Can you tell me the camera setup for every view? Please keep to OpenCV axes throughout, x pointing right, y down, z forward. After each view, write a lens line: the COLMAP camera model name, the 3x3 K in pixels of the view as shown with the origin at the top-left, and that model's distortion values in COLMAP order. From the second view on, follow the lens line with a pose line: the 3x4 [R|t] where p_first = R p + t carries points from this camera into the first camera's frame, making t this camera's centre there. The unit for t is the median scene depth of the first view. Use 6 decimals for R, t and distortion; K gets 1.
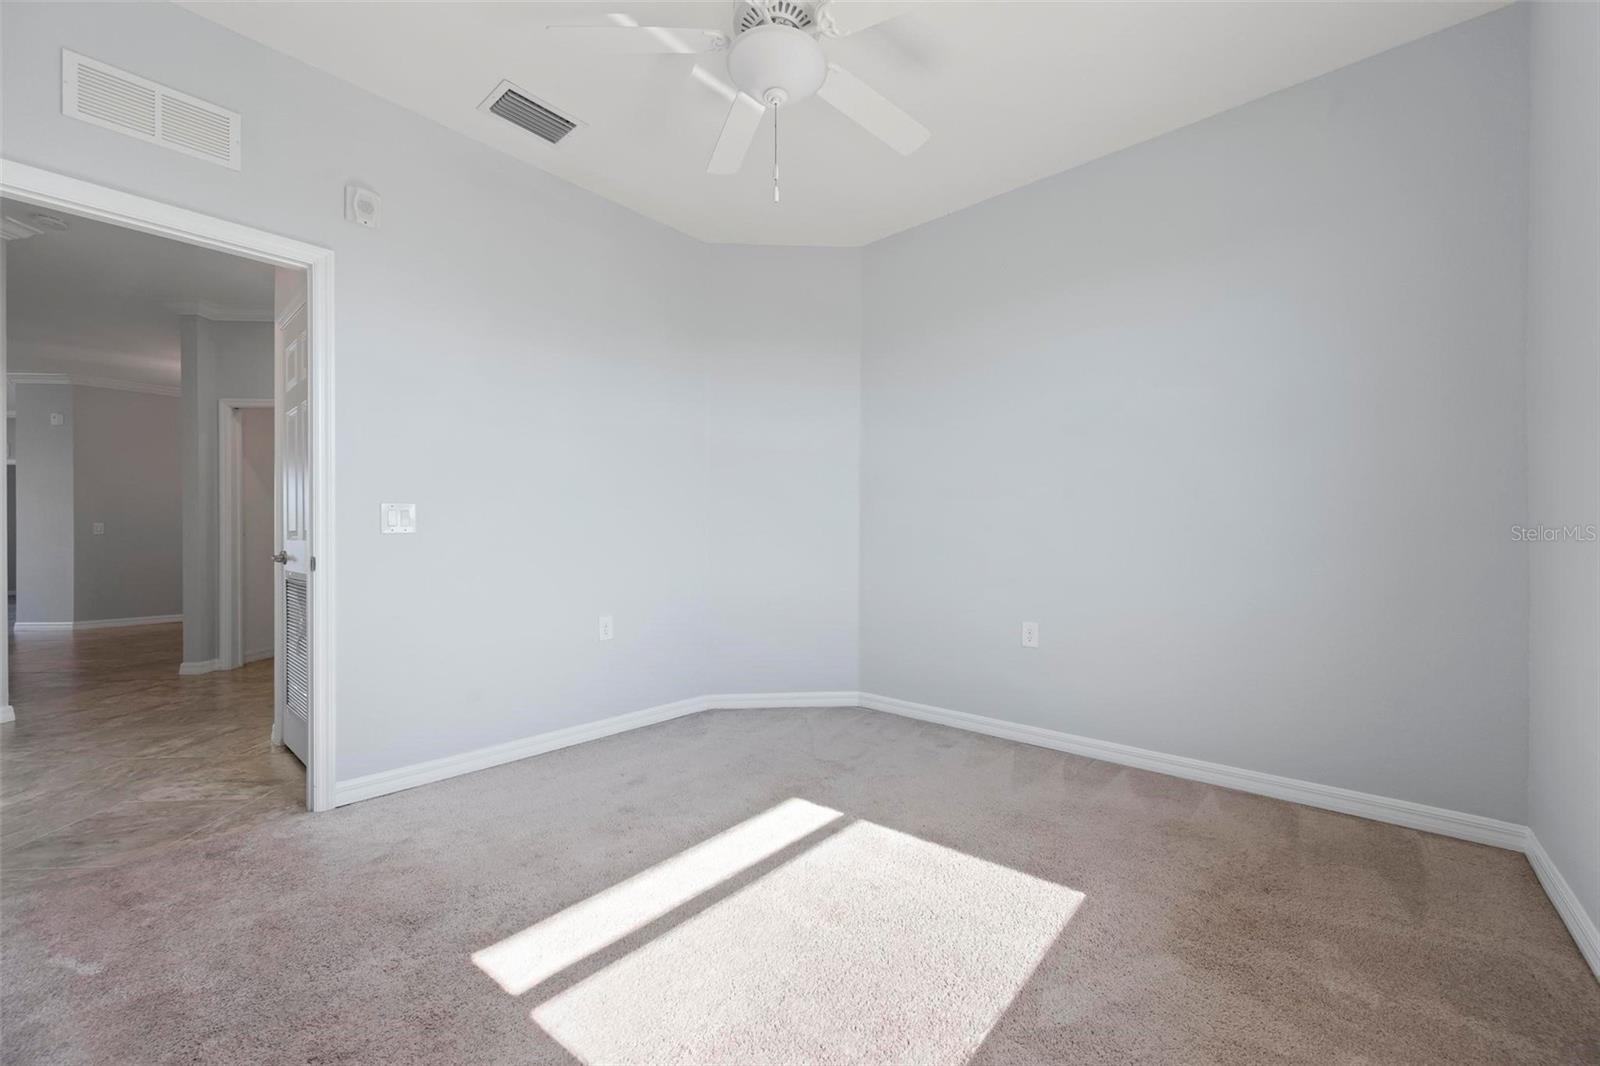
lens RADIAL K [[617.3, 0, 800.0], [0, 617.3, 533.0], [0, 0, 1]] dist [-0.001403, -0.000365]
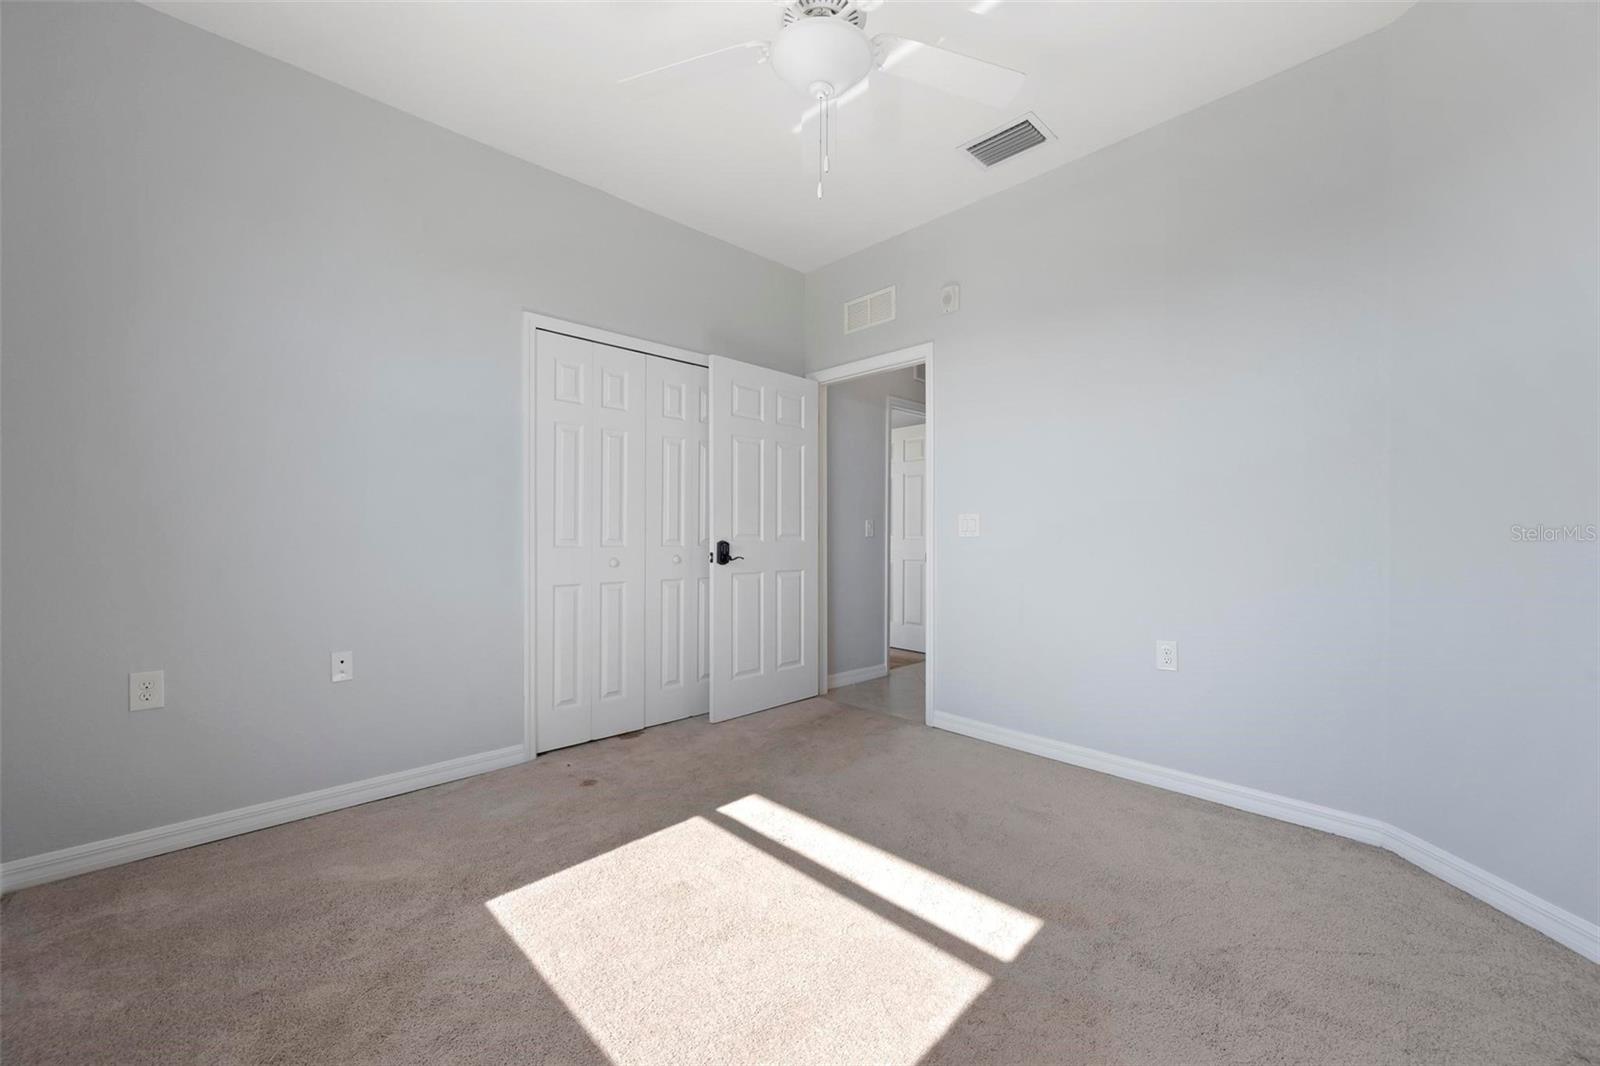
lens RADIAL K [[617.3, 0, 800.0], [0, 617.3, 533.0], [0, 0, 1]] dist [-0.001403, -0.000365]
pose [[-0.064187, -0.003073, -0.997933, 0.667716], [-0.002827, 0.999992, -0.002897, -0.001935], [0.997934, 0.002635, -0.064195, 0.734877]]
